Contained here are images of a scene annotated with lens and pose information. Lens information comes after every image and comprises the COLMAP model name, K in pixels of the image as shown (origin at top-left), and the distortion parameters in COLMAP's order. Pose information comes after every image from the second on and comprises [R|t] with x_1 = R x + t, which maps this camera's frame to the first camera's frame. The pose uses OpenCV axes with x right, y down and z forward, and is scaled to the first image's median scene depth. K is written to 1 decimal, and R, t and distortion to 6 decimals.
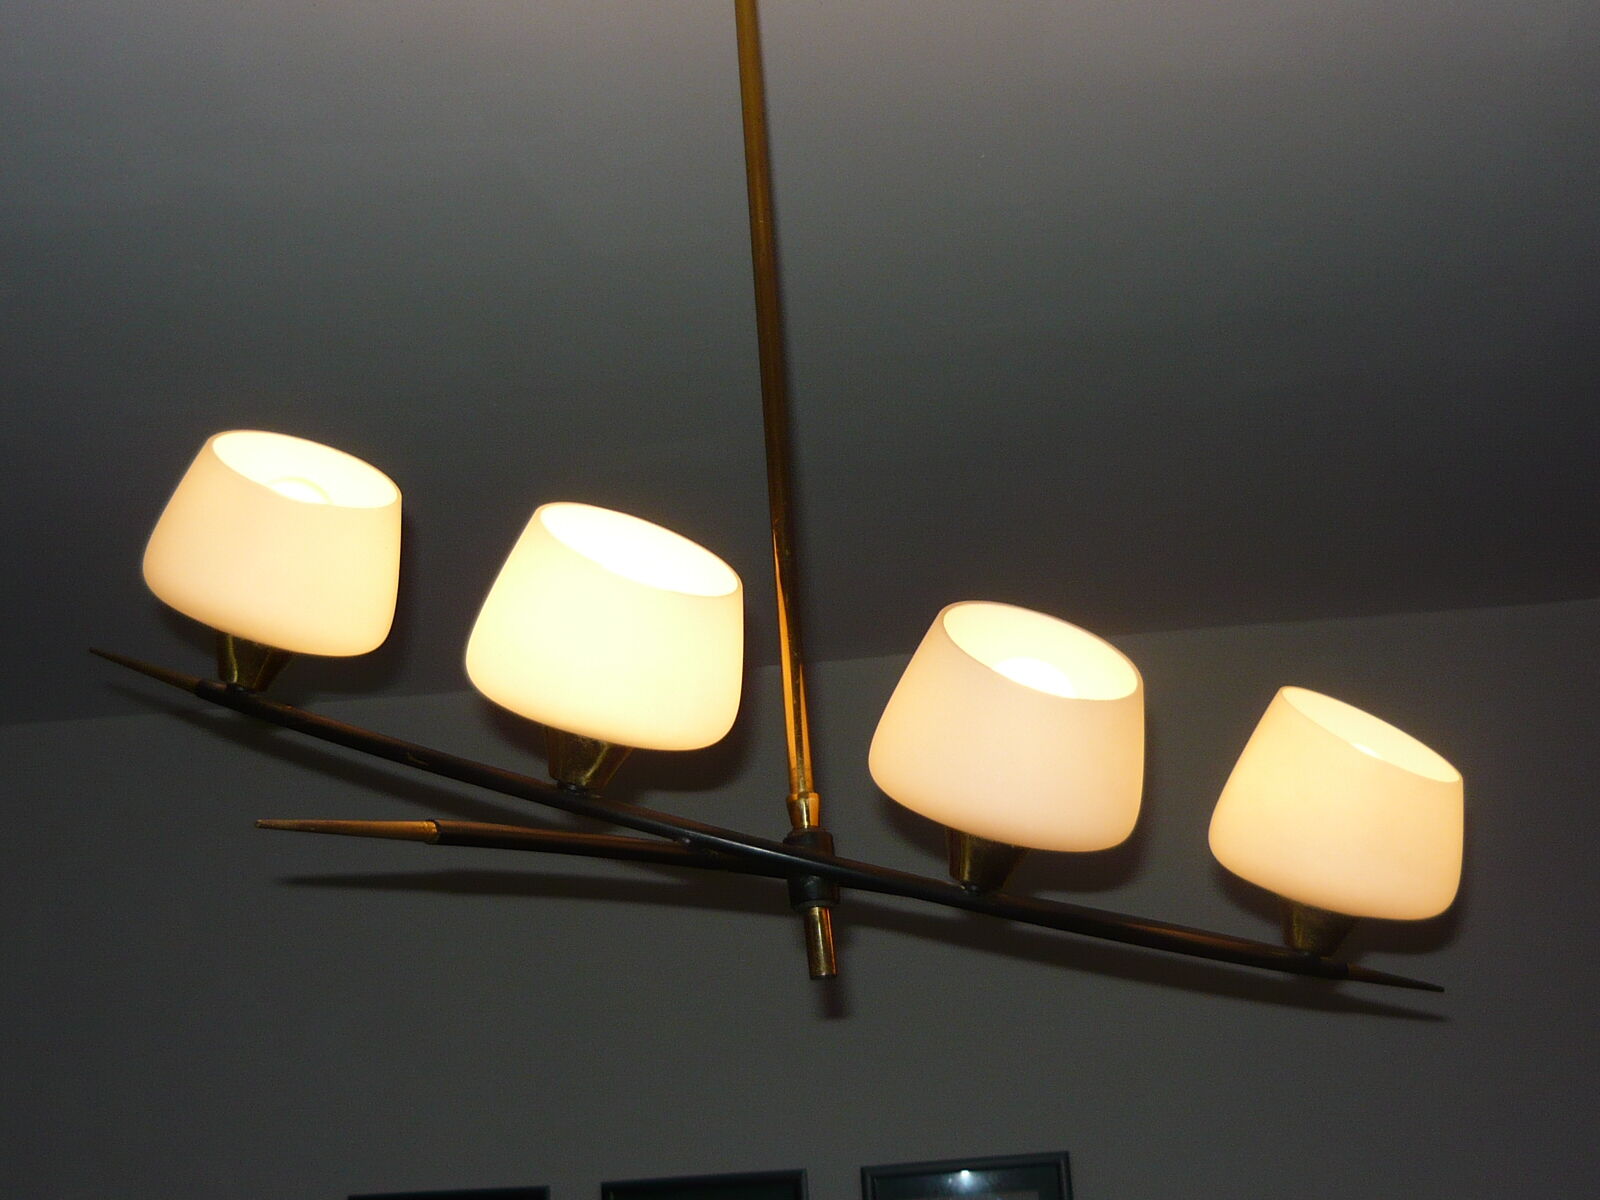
lens RADIAL K [[2170.2, 0, 798.2], [0, 2170.2, 603.1], [0, 0, 1]] dist [-0.009344, 0.000000]
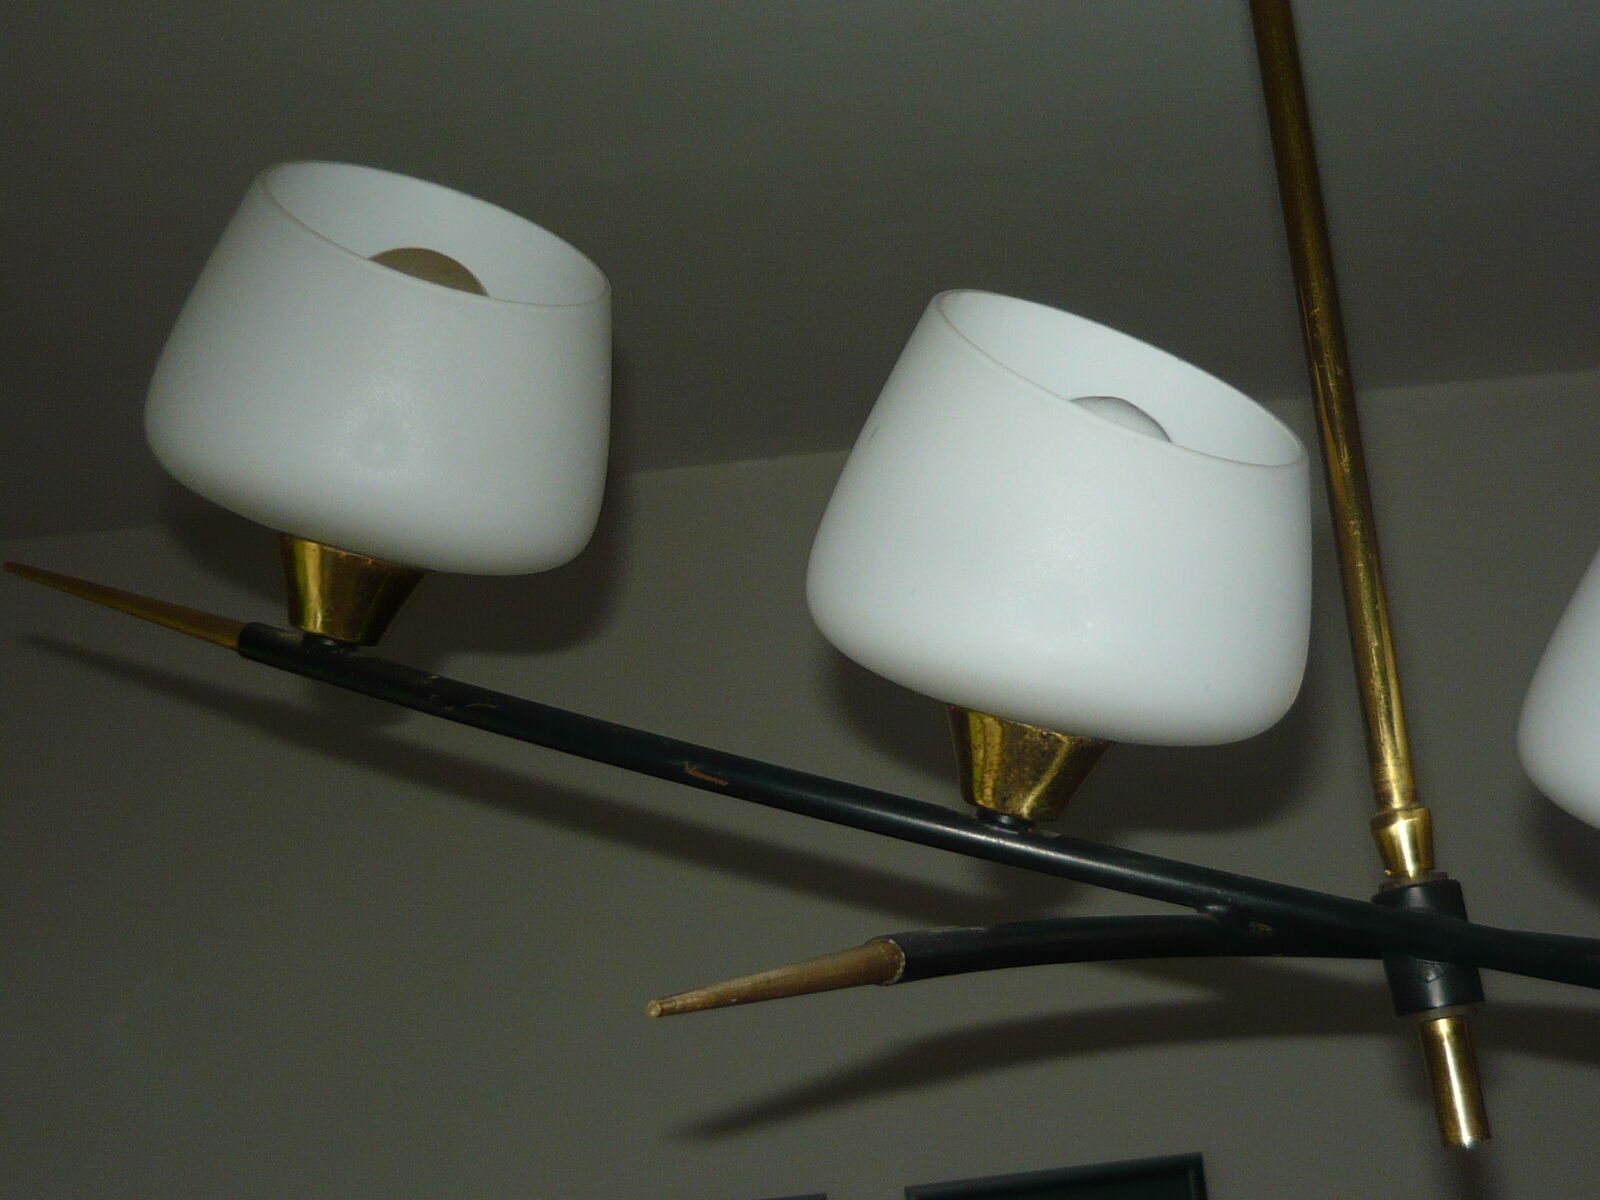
lens RADIAL K [[2814.8, 0, 801.7], [0, 2814.8, 597.1], [0, 0, 1]] dist [0.029468, 0.000000]
pose [[0.997547, -0.028595, 0.063896, -0.189651], [0.023499, 0.996587, 0.079129, -0.026007], [-0.065941, -0.077433, 0.994814, 0.295559]]
